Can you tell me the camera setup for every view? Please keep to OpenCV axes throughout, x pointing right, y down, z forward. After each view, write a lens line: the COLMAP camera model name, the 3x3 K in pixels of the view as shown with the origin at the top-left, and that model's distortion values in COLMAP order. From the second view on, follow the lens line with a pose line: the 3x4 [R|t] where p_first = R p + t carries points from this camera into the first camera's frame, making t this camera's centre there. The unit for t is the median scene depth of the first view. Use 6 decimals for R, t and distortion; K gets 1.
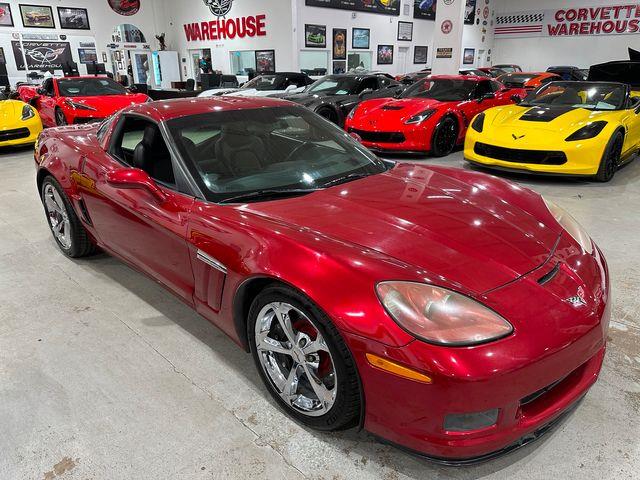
lens RADIAL K [[453.6, 0, 318.7], [0, 453.6, 243.6], [0, 0, 1]] dist [0.033057, -0.037342]
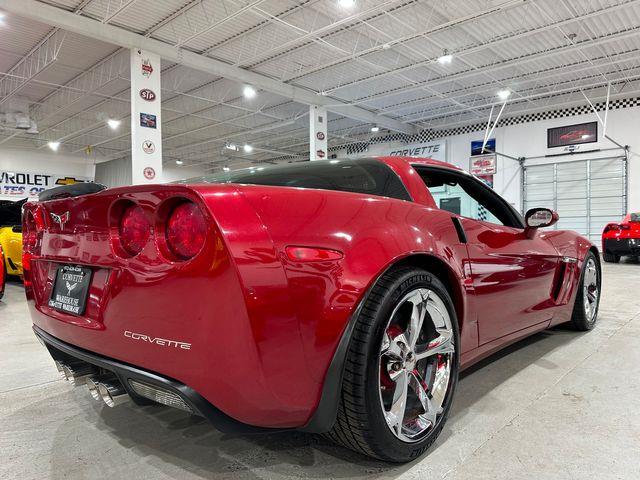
lens RADIAL K [[453.6, 0, 314.9], [0, 453.6, 246.6], [0, 0, 1]] dist [0.033057, -0.037342]
pose [[-0.037094, -0.020349, 0.999105, -0.194321], [0.377429, 0.925455, 0.032862, -0.041421], [-0.925295, 0.378311, -0.026648, 0.207217]]
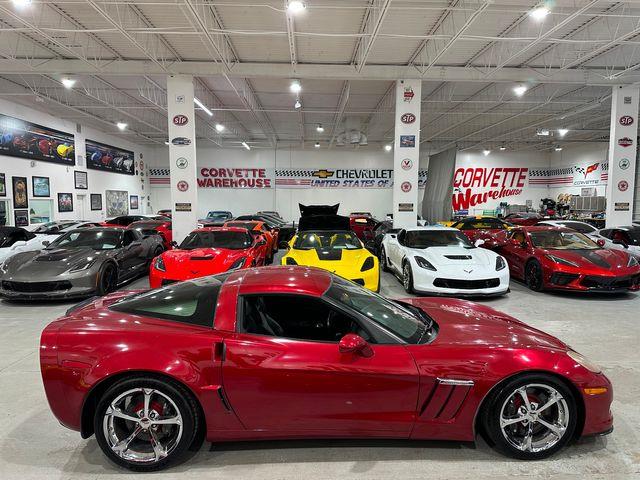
lens RADIAL K [[453.6, 0, 329.2], [0, 453.6, 246.8], [0, 0, 1]] dist [0.033057, -0.037342]
pose [[0.678705, -0.068487, 0.731210, -0.181048], [0.266731, 0.950642, -0.158538, -0.028660], [-0.684261, 0.302637, 0.663474, 0.020463]]
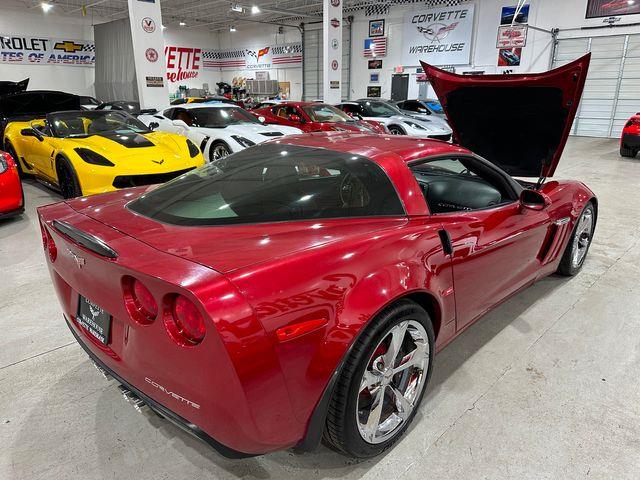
lens RADIAL K [[453.6, 0, 320.4], [0, 453.6, 237.8], [0, 0, 1]] dist [0.033057, -0.037342]
pose [[-0.016131, -0.300380, 0.953683, -0.196704], [0.367792, 0.885153, 0.285016, -0.073901], [-0.929768, 0.355354, 0.096199, 0.189517]]
